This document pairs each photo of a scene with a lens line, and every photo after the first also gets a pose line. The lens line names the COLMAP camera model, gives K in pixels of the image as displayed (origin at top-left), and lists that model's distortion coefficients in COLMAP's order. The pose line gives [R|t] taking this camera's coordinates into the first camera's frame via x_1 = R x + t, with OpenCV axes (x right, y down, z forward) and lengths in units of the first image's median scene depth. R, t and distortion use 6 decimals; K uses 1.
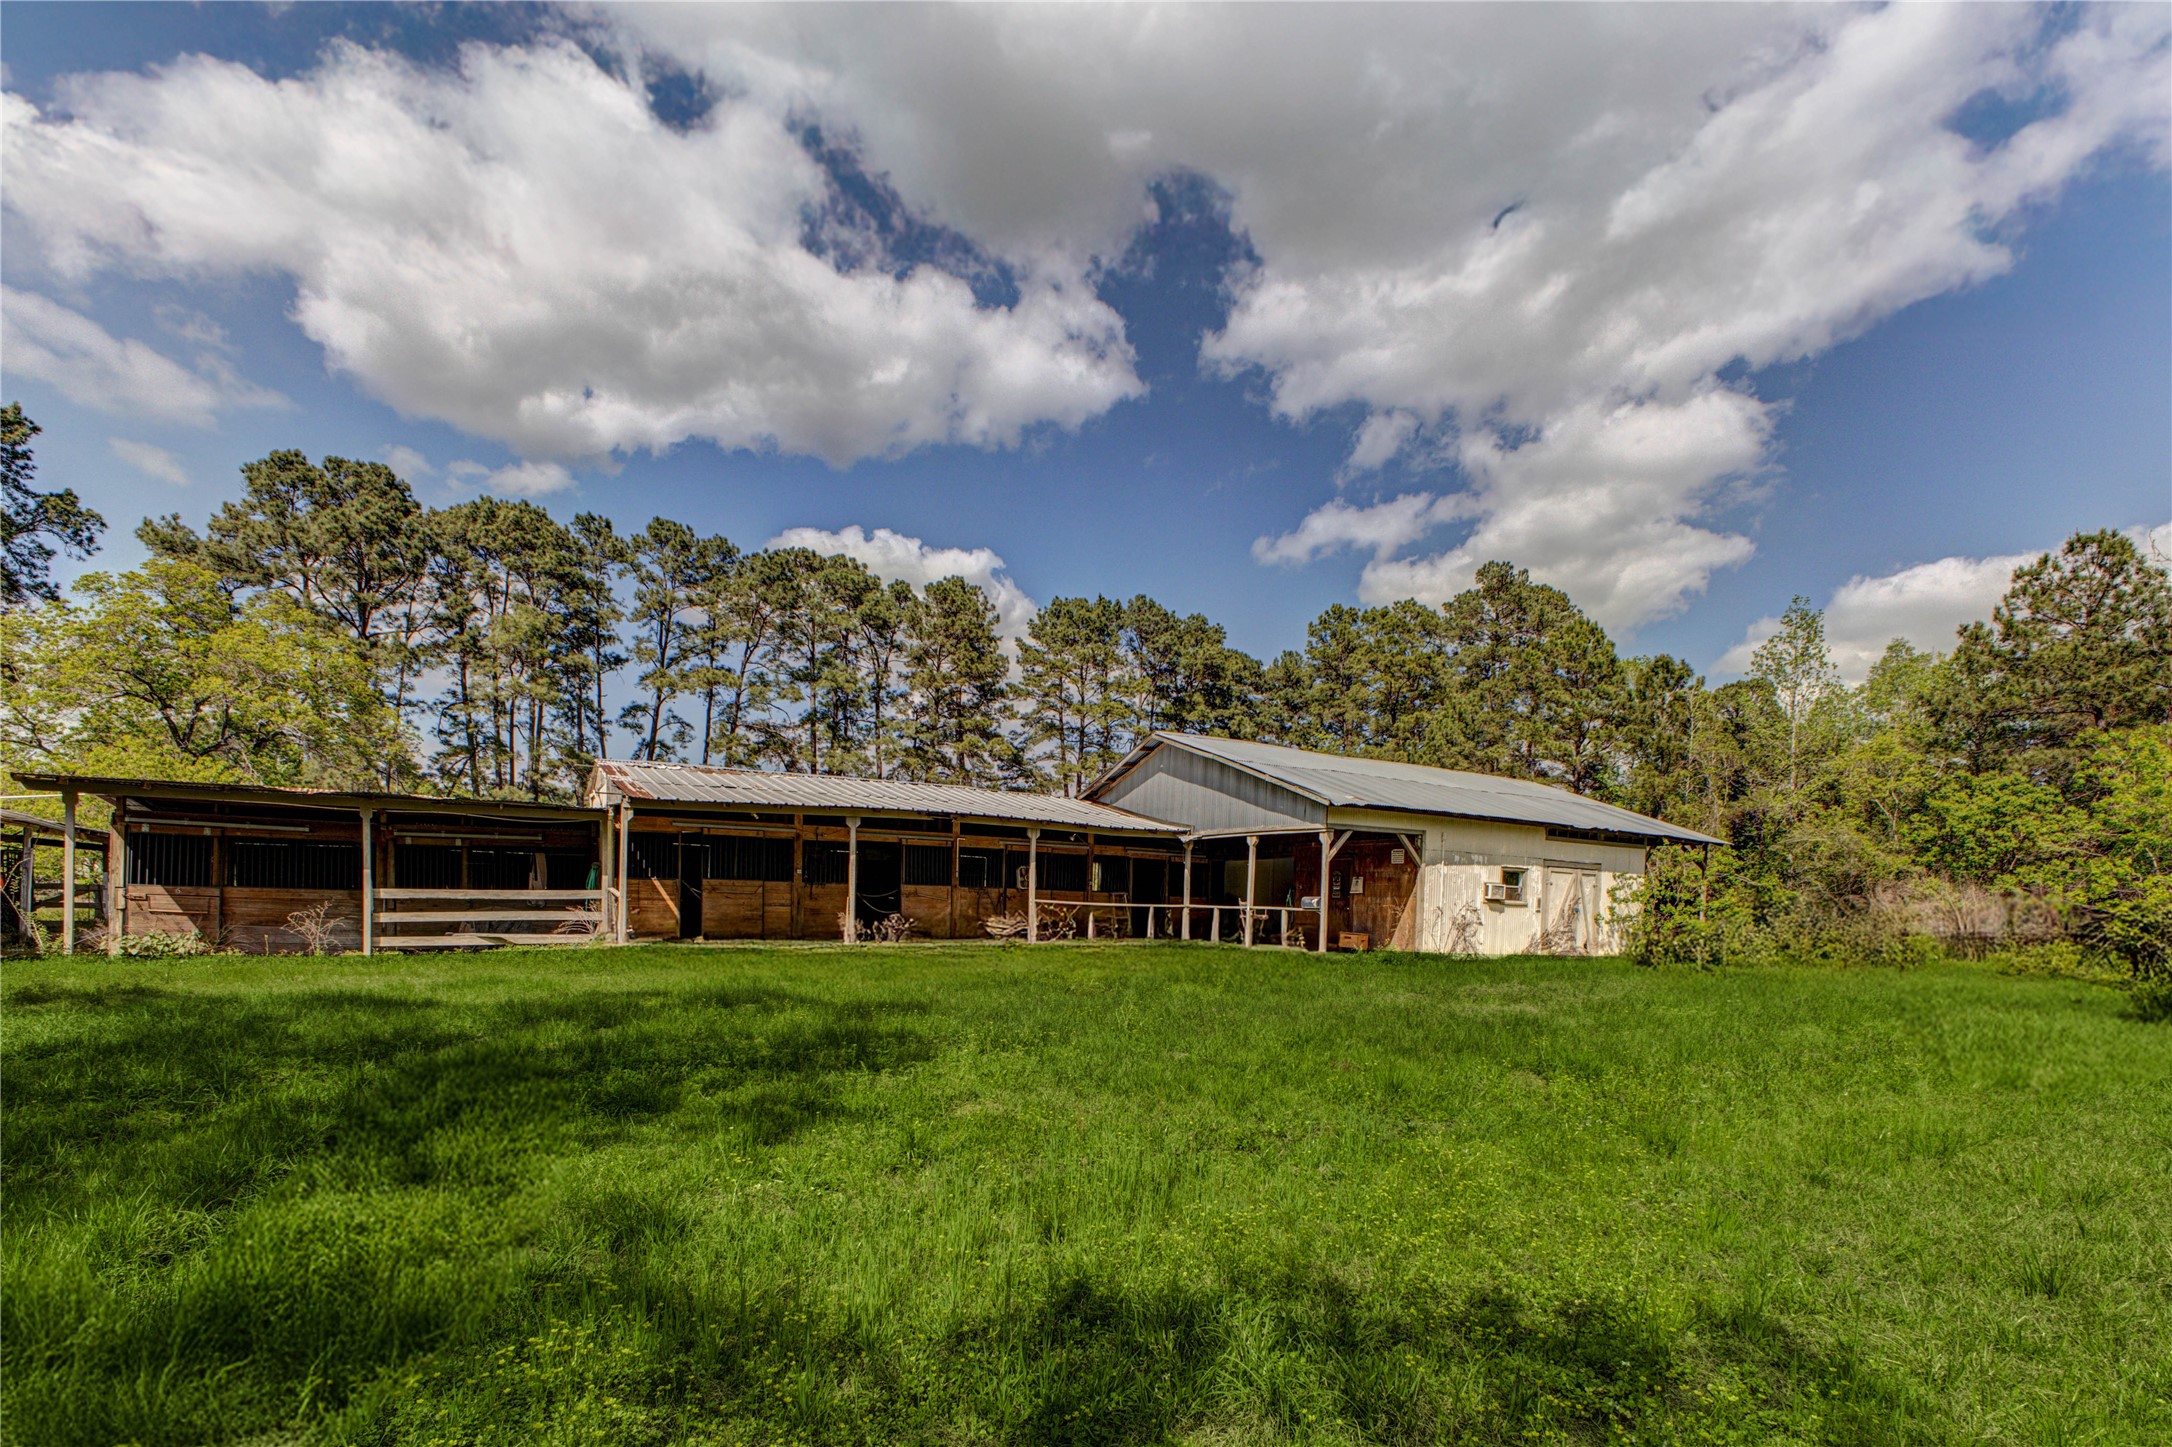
lens RADIAL K [[929.2, 0, 1086.0], [0, 929.2, 723.5], [0, 0, 1]] dist [-0.000330, -0.000082]
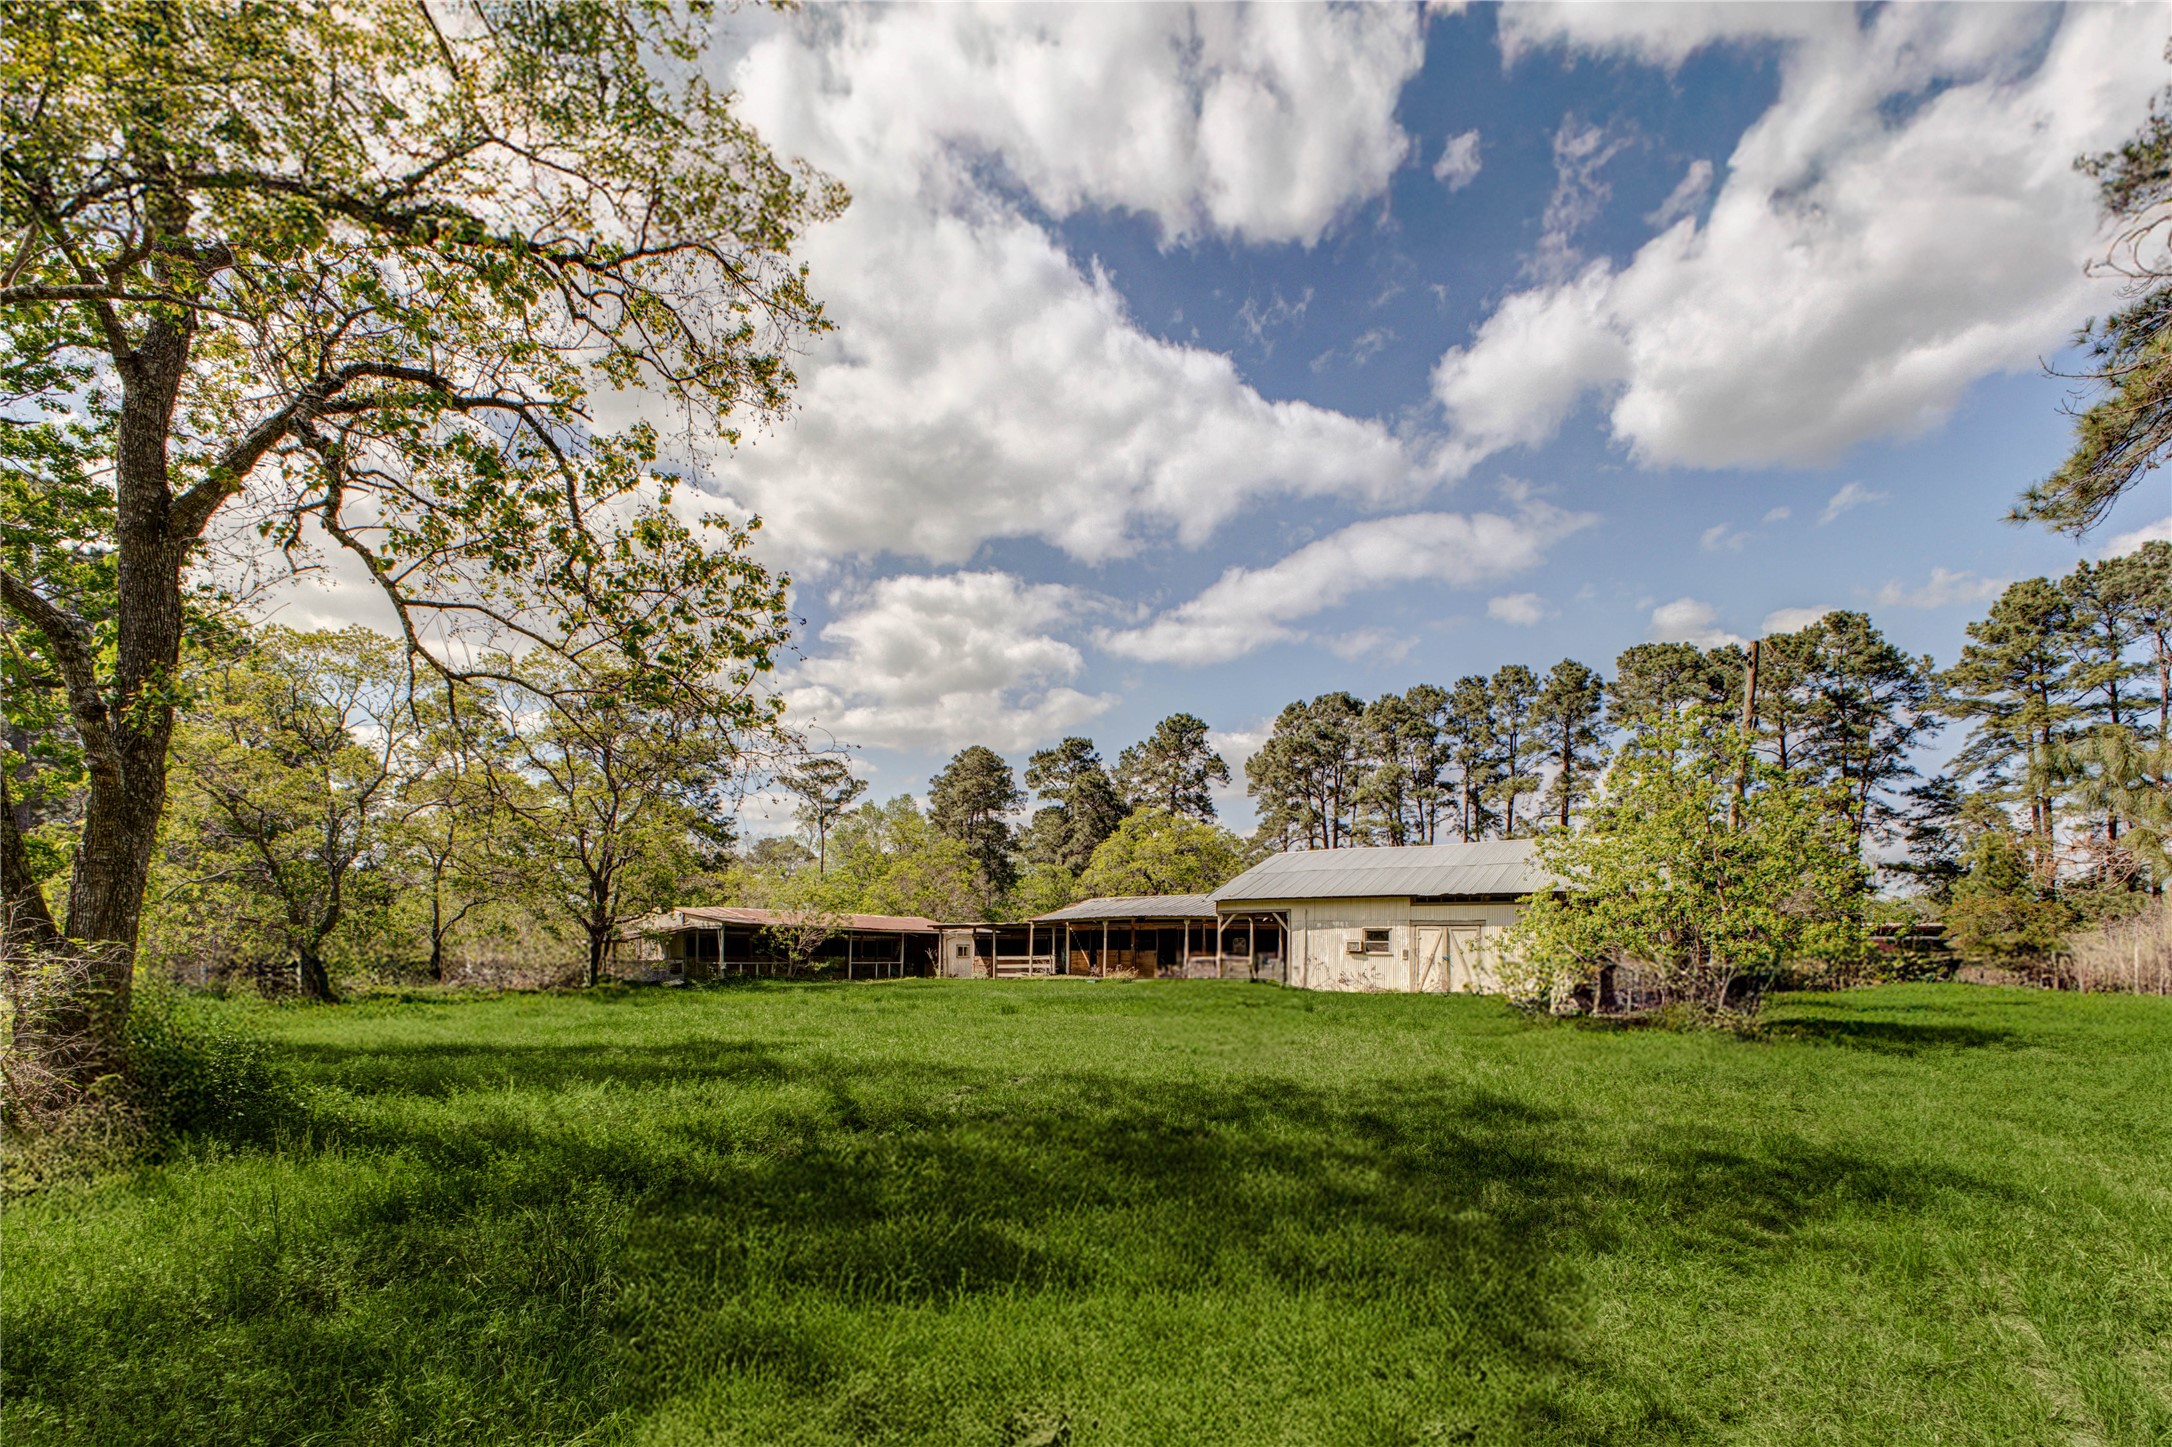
lens RADIAL K [[929.2, 0, 1086.0], [0, 929.2, 723.5], [0, 0, 1]] dist [-0.000330, -0.000082]
pose [[0.414610, -0.247133, -0.875799, 1.633416], [0.154998, 0.967532, -0.199641, 0.065155], [0.896702, -0.052974, 0.439453, -0.028615]]
